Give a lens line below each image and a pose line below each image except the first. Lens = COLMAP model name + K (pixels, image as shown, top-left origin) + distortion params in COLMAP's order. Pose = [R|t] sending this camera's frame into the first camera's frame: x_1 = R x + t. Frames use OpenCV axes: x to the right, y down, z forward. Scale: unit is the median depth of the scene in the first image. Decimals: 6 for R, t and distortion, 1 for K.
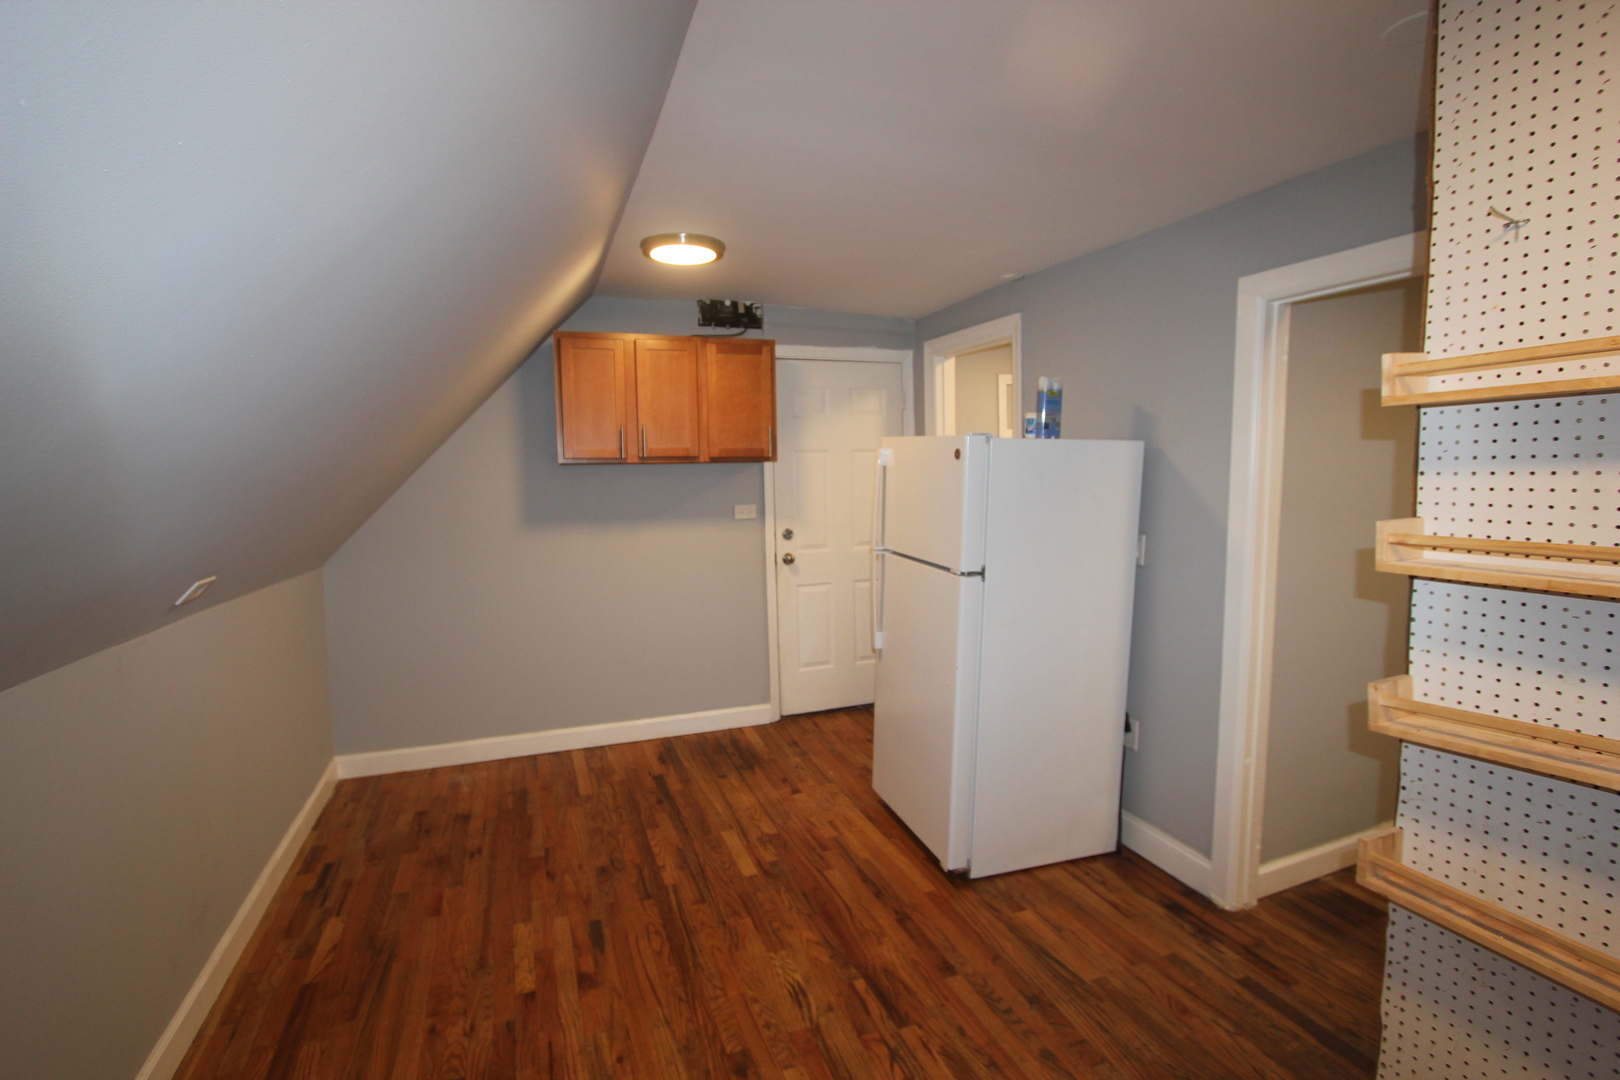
lens RADIAL K [[740.6, 0, 813.4], [0, 740.6, 540.7], [0, 0, 1]] dist [-0.023023, 0.004236]
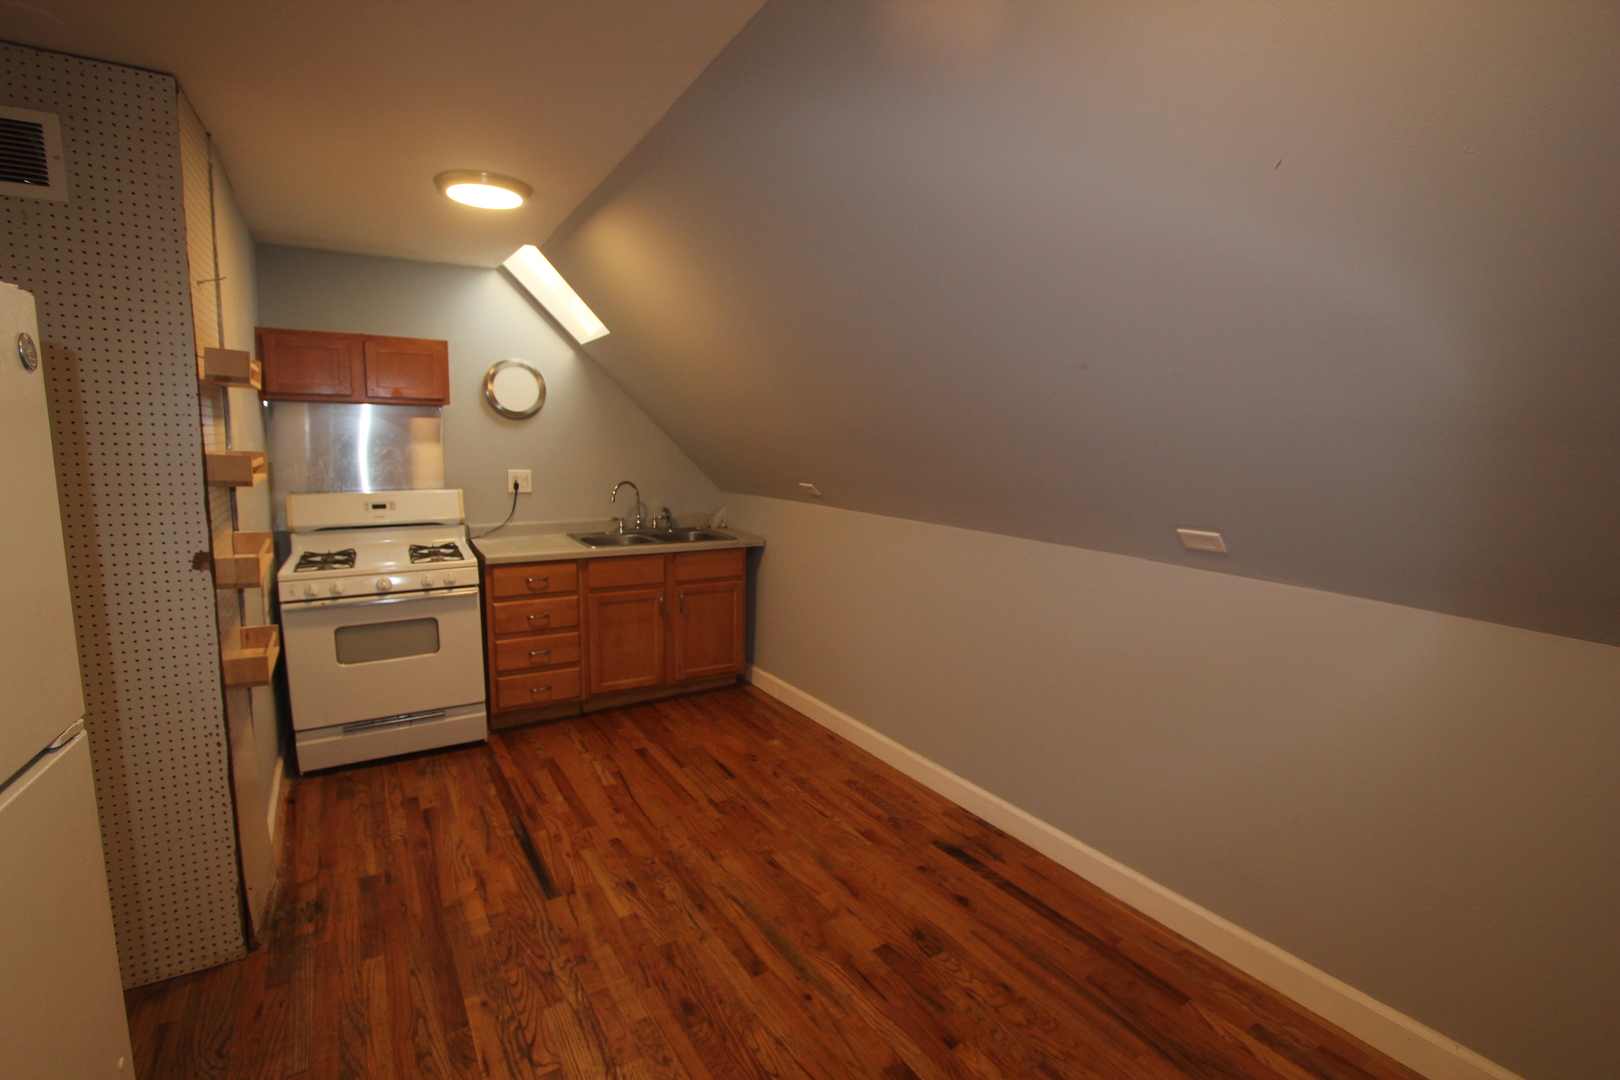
lens RADIAL K [[740.6, 0, 809.7], [0, 740.6, 541.4], [0, 0, 1]] dist [-0.023023, 0.004236]
pose [[-0.983009, 0.018400, -0.182631, -0.085435], [-0.022446, 0.975447, 0.219087, -0.145549], [0.182178, 0.219463, -0.958461, 1.797506]]
